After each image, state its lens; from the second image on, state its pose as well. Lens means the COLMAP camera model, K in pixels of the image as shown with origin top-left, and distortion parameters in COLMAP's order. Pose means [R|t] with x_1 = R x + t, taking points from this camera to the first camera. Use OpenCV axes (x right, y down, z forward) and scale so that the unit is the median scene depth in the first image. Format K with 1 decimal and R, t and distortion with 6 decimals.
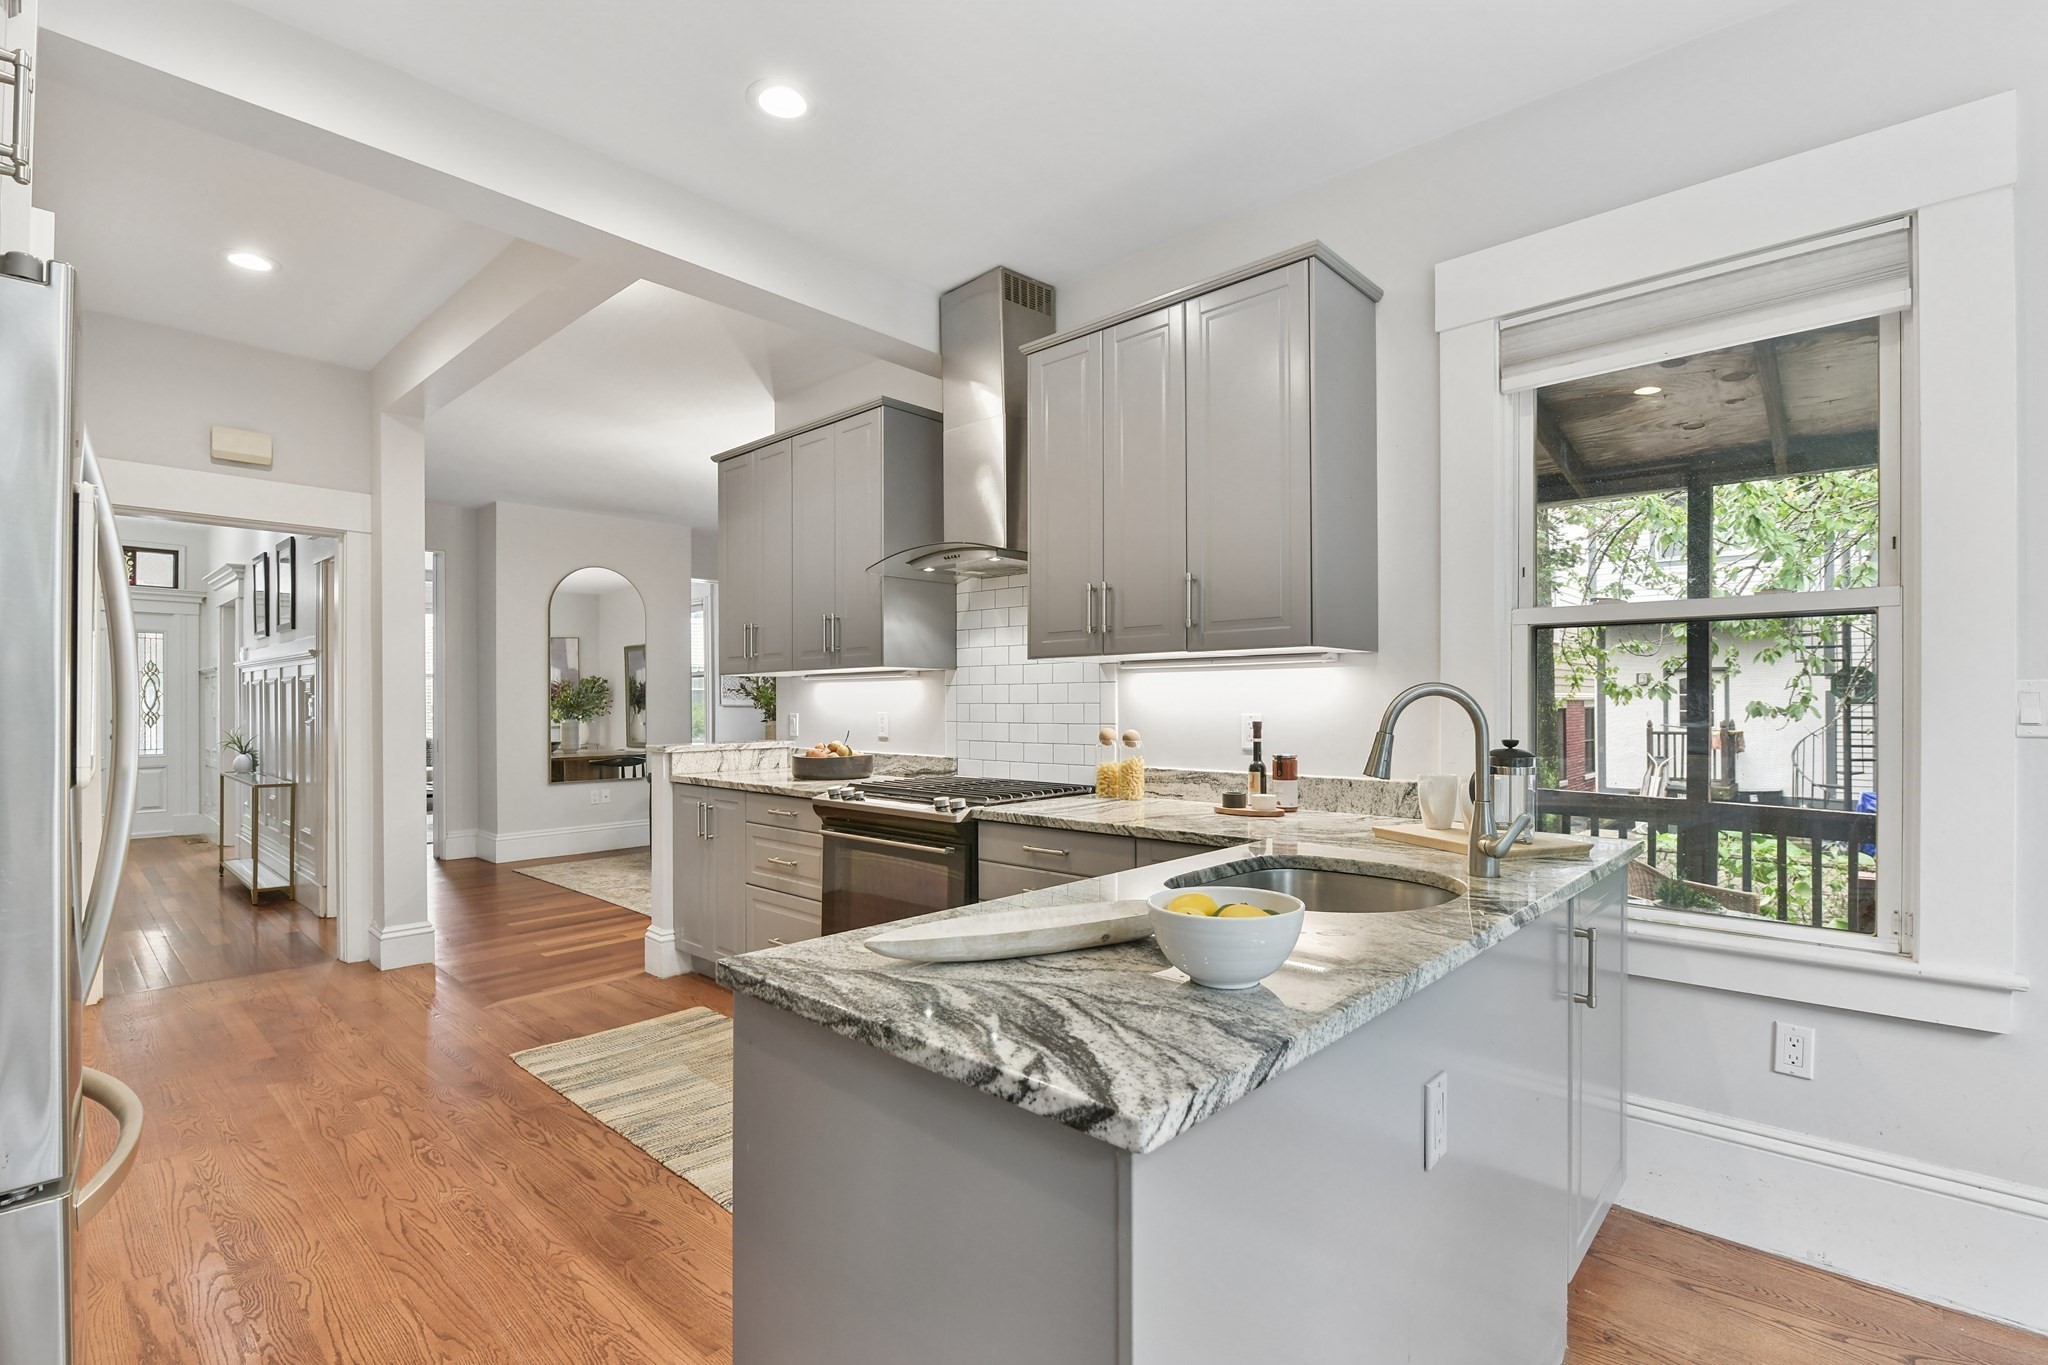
lens RADIAL K [[932.7, 0, 1034.0], [0, 932.7, 691.2], [0, 0, 1]] dist [-0.014341, -0.000825]
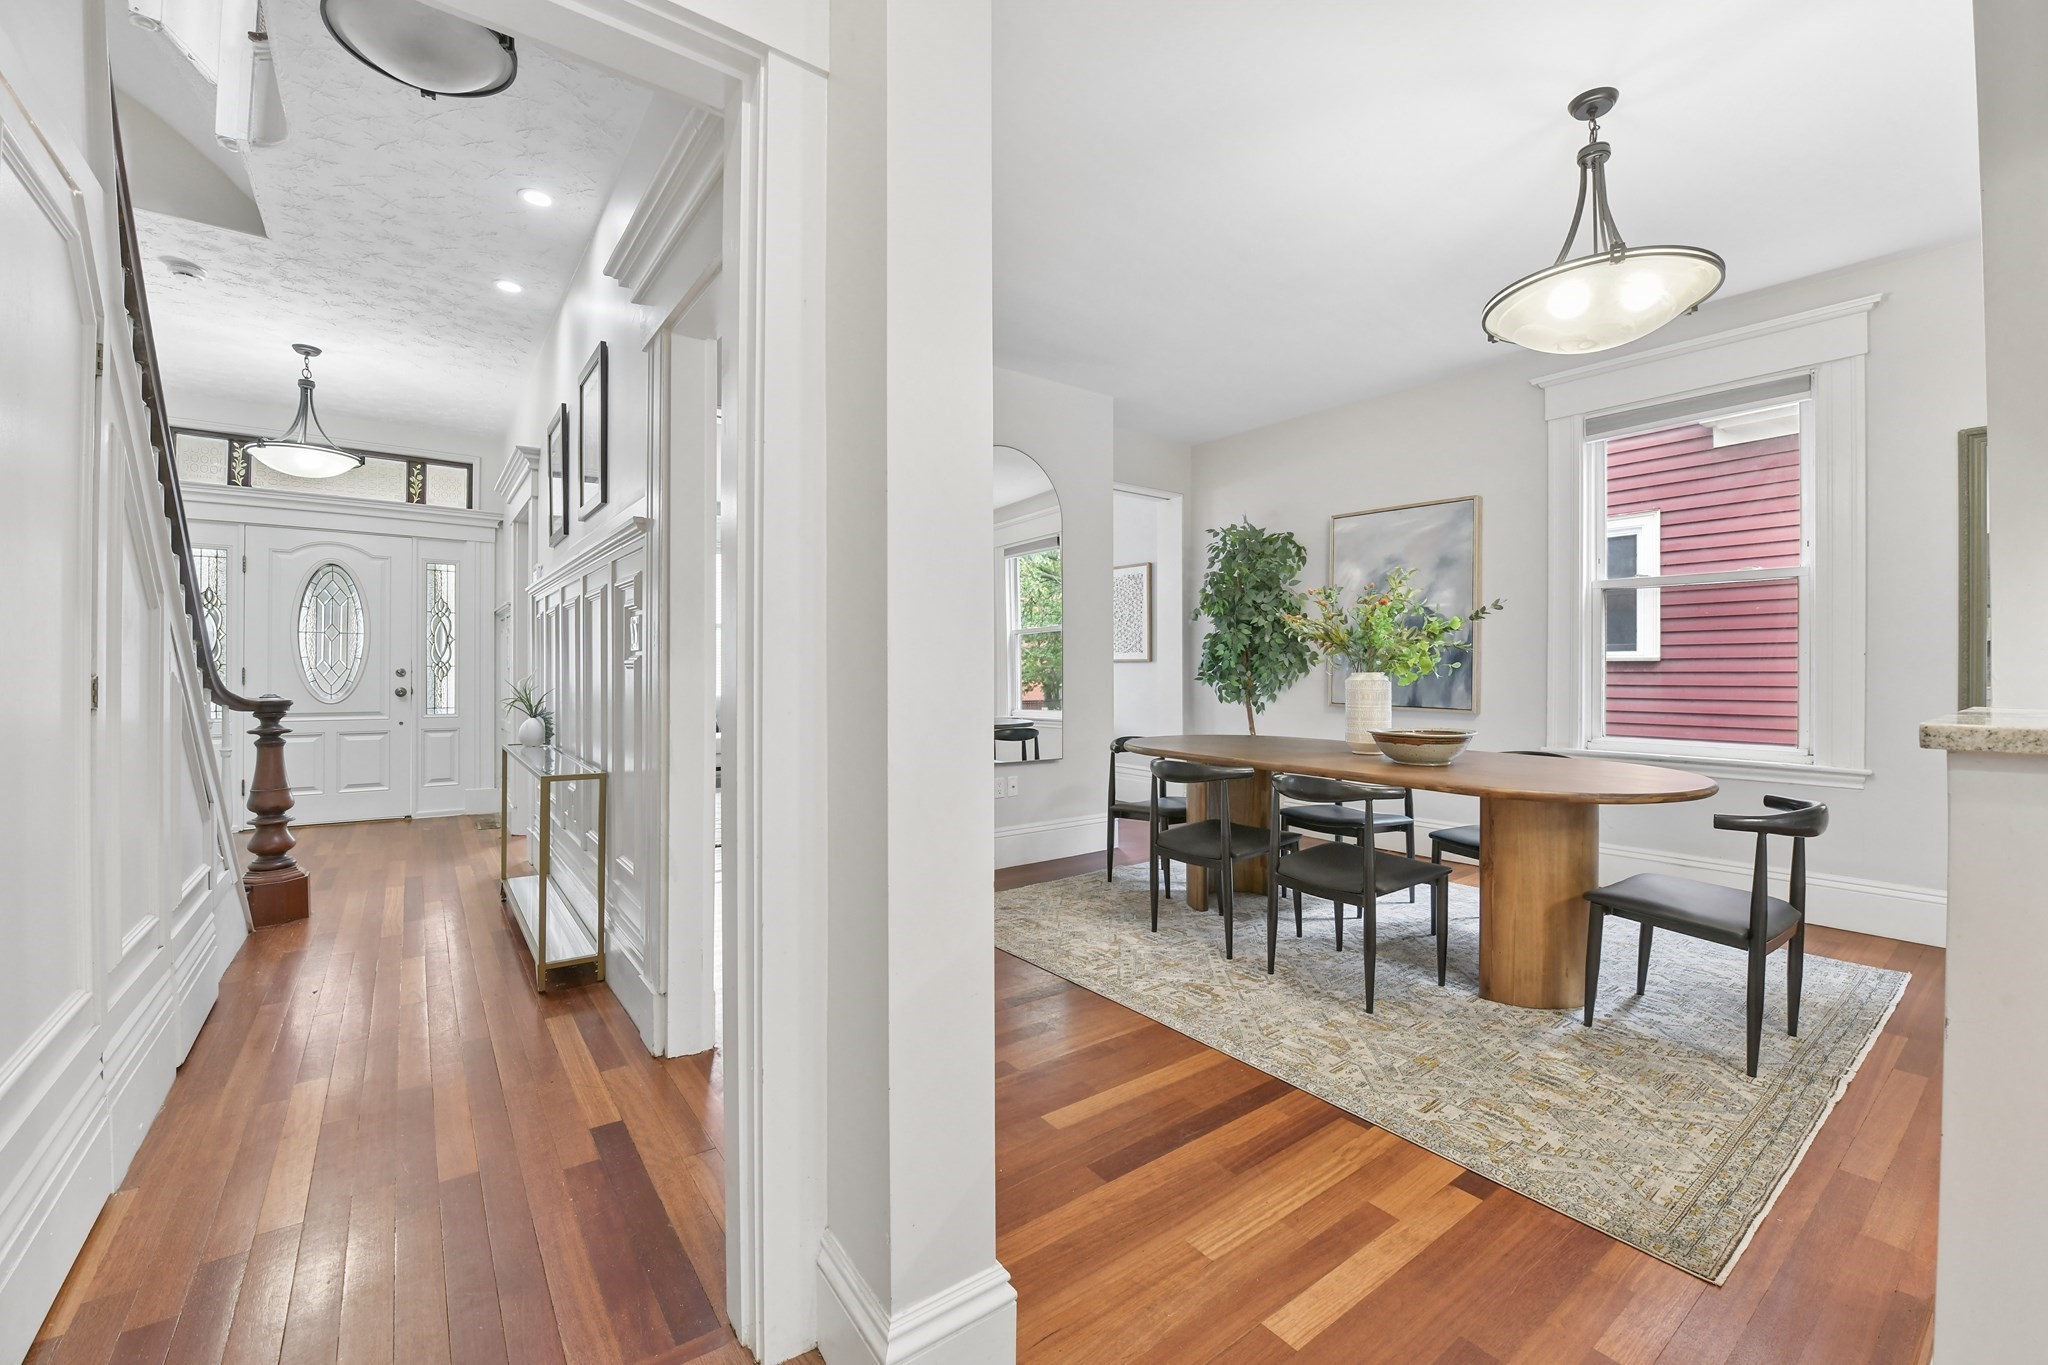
lens RADIAL K [[834.8, 0, 1024.6], [0, 834.8, 672.0], [0, 0, 1]] dist [-0.017611, -0.001521]
pose [[0.981019, 0.009008, -0.193705, -0.457008], [-0.007581, 0.999938, 0.008109, 0.032251], [0.193766, -0.006487, 0.981026, 0.558598]]
